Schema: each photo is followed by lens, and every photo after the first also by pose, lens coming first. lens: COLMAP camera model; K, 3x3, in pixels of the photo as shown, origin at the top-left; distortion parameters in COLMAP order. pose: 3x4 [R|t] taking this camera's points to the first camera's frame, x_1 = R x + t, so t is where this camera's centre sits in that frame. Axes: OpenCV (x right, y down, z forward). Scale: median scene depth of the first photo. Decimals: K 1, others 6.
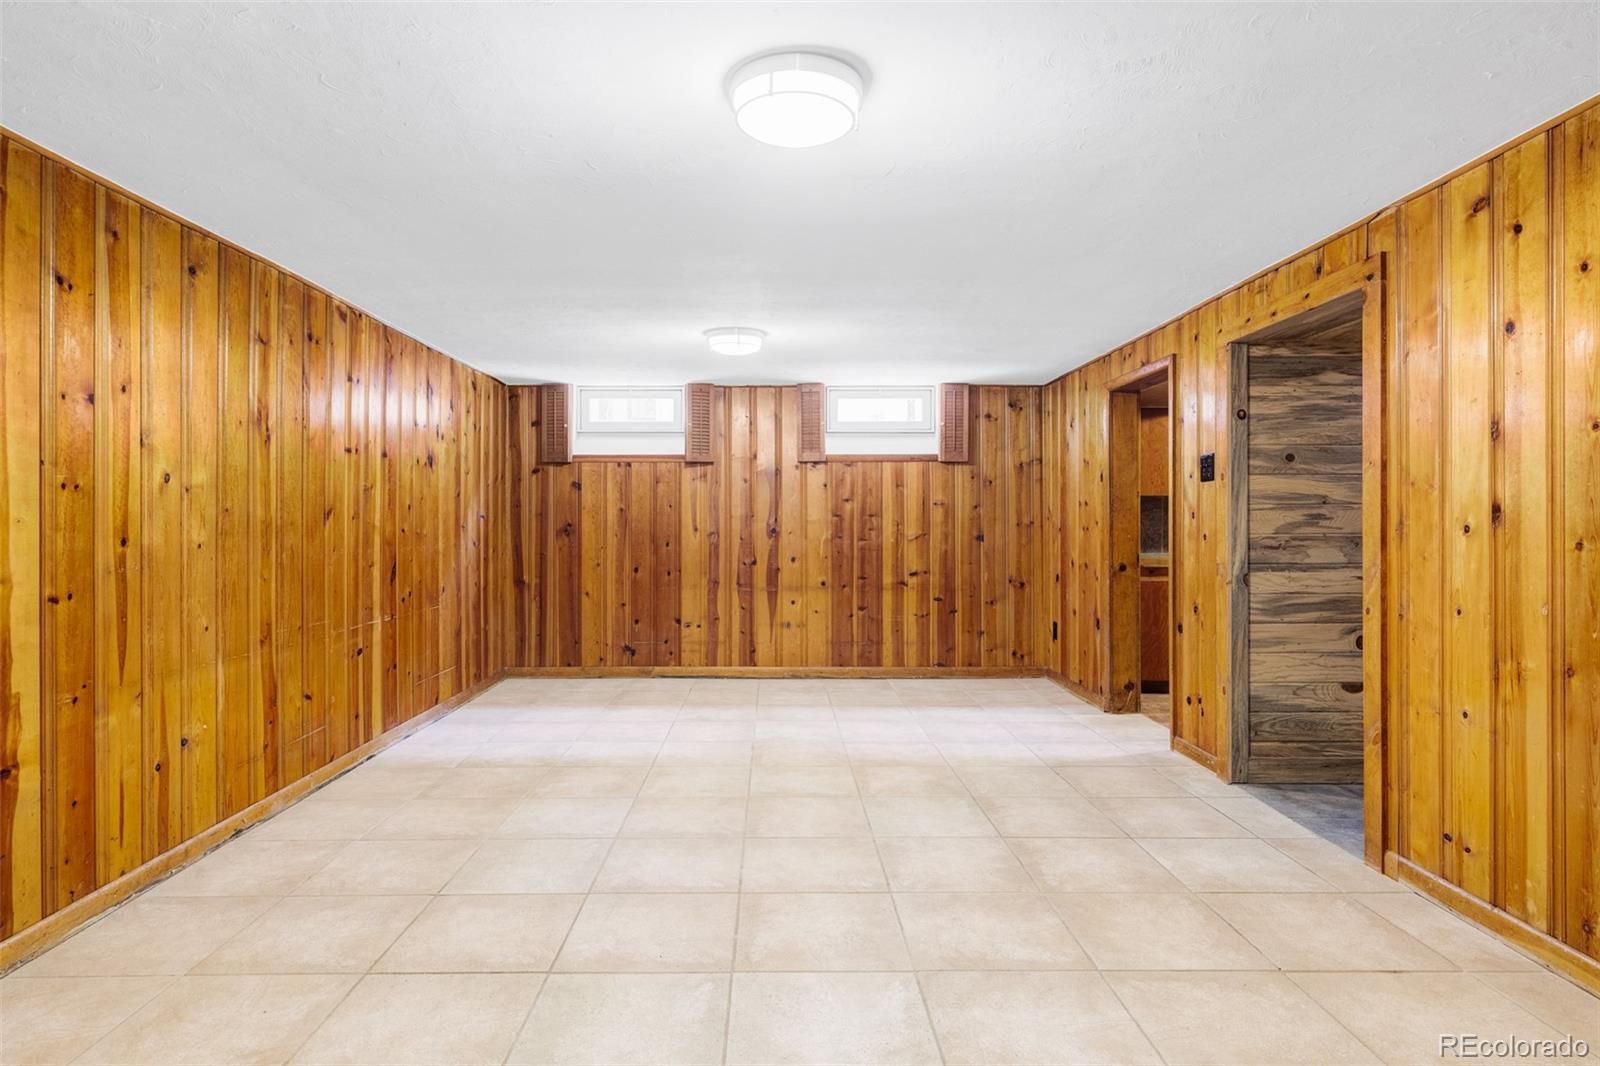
lens RADIAL K [[930.9, 0, 788.6], [0, 930.9, 522.6], [0, 0, 1]] dist [-0.031420, -0.000314]
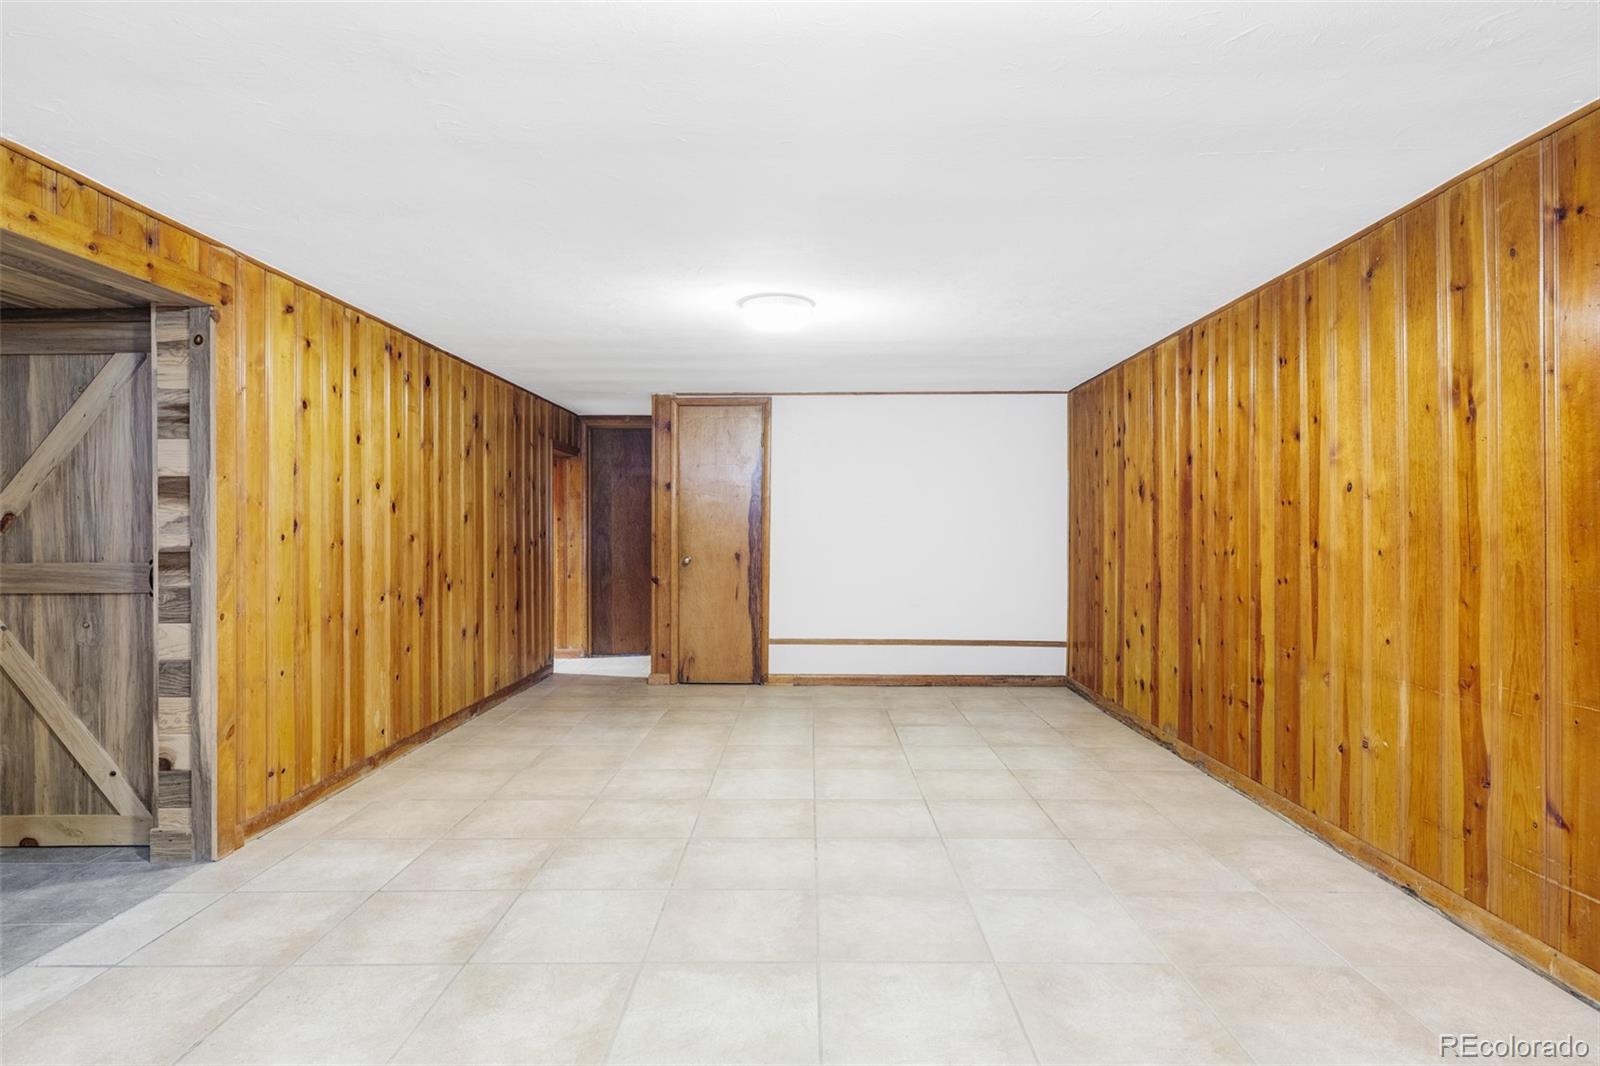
lens RADIAL K [[930.9, 0, 810.8], [0, 930.9, 530.8], [0, 0, 1]] dist [-0.031420, -0.000314]
pose [[-0.999895, 0.004166, 0.013848, -0.062435], [0.004201, 0.999988, 0.002475, -0.002262], [-0.013837, 0.002532, -0.999901, 2.107094]]
